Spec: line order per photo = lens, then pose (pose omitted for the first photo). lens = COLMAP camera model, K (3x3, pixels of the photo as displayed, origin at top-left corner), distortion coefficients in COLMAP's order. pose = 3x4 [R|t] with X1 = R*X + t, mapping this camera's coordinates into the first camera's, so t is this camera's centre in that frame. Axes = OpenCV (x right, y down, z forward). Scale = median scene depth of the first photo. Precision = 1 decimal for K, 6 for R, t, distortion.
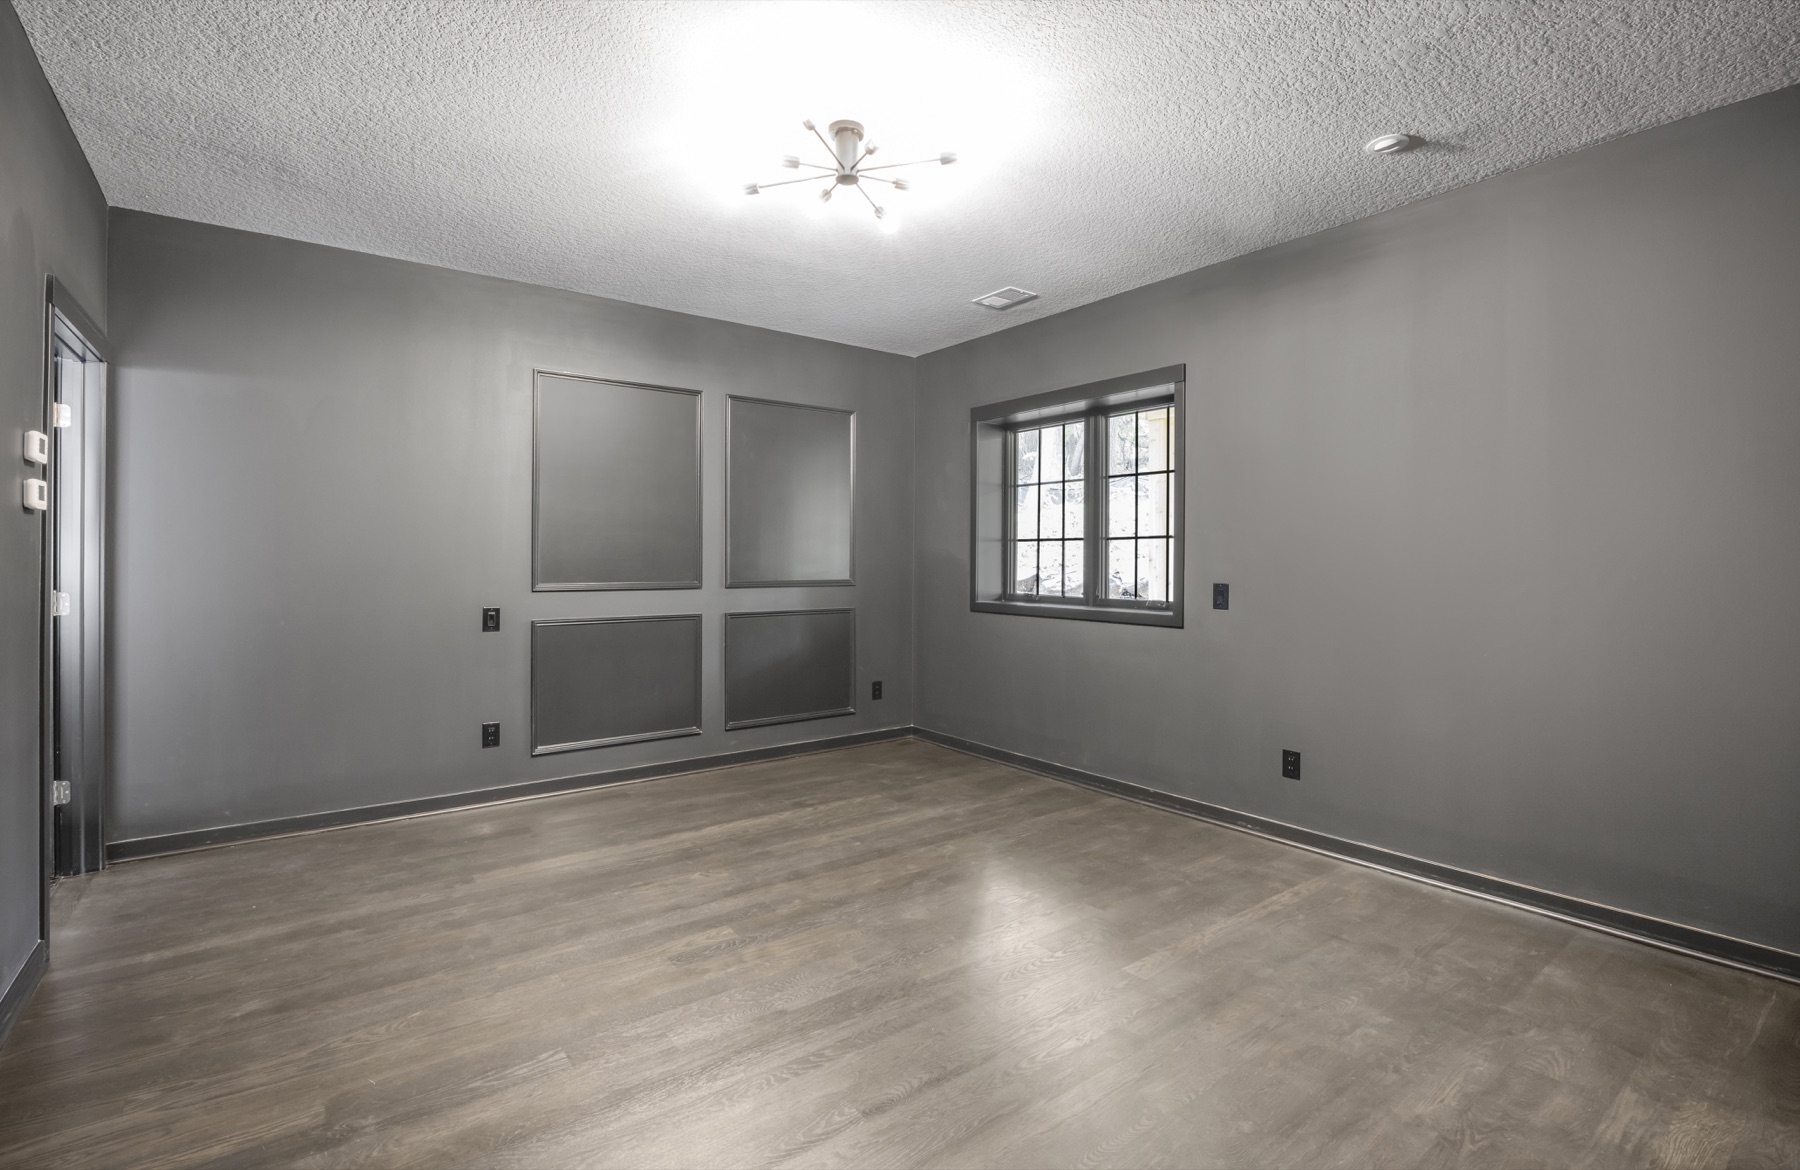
lens RADIAL K [[820.4, 0, 910.6], [0, 820.4, 563.1], [0, 0, 1]] dist [-0.024517, 0.000113]
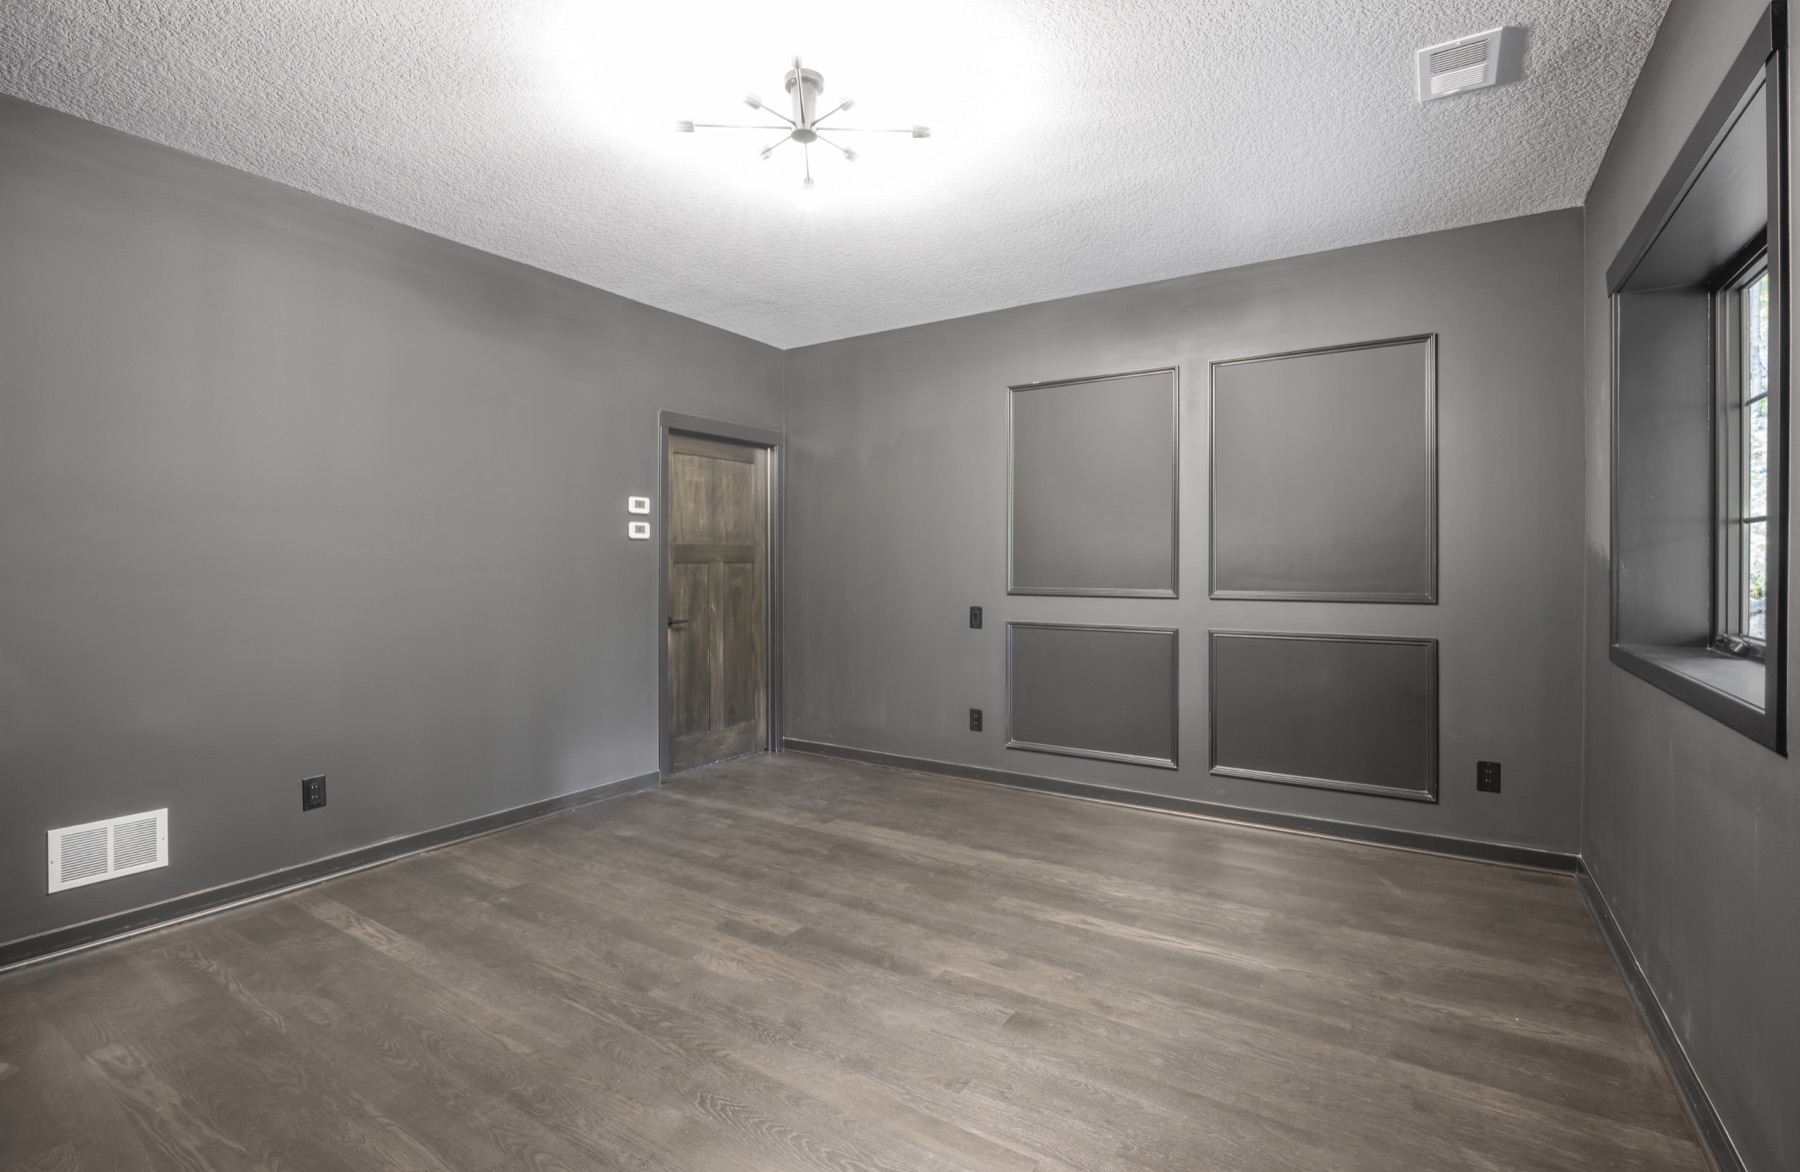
lens RADIAL K [[820.4, 0, 910.6], [0, 820.4, 564.1], [0, 0, 1]] dist [-0.024517, 0.000113]
pose [[0.340703, -0.003840, -0.940163, 0.517424], [-0.007051, 0.999953, -0.006639, 0.004435], [0.940145, 0.008891, 0.340660, 0.527983]]
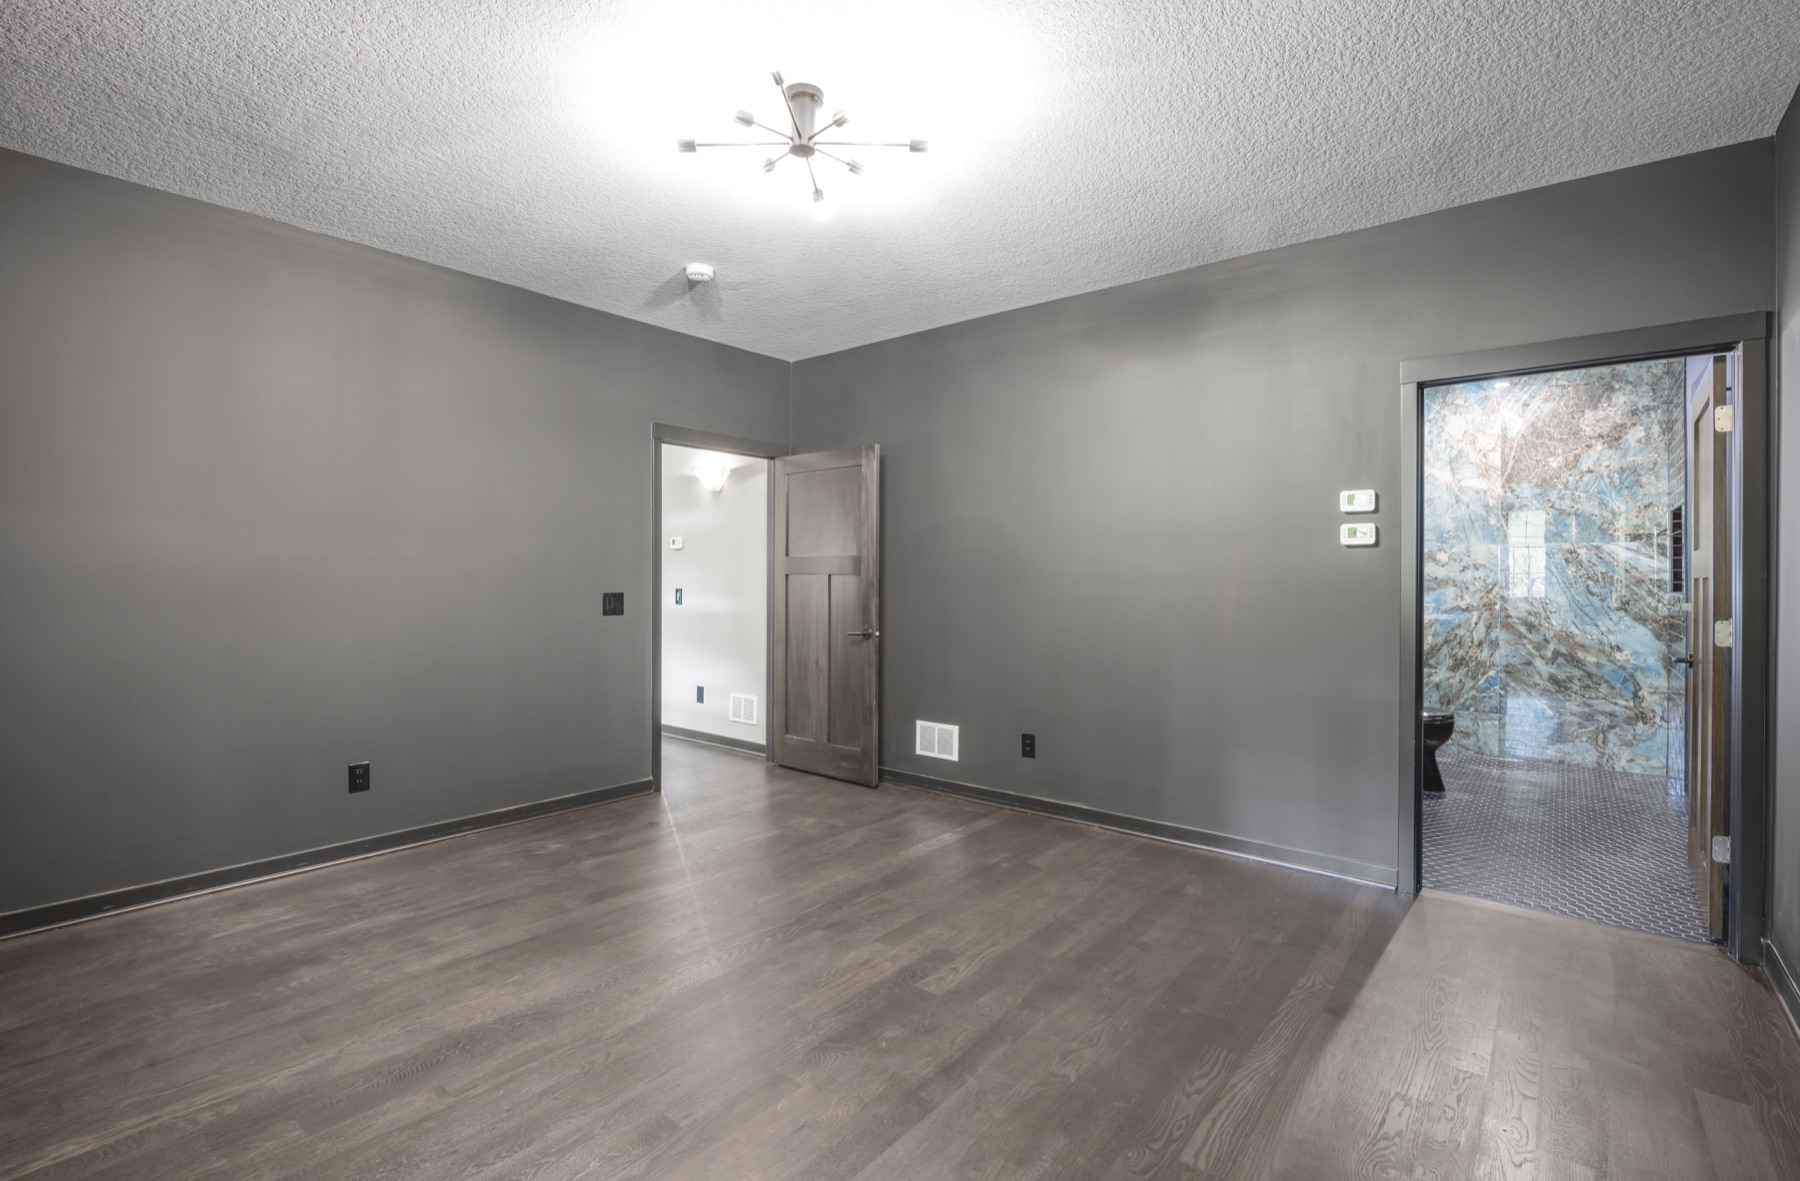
lens RADIAL K [[816.9, 0, 900.3], [0, 816.9, 580.4], [0, 0, 1]] dist [-0.044307, 0.000251]
pose [[-0.975230, -0.016763, -0.220559, 0.002247], [-0.018954, 0.999790, 0.007823, 0.003406], [0.220382, 0.011809, -0.975342, 1.231540]]
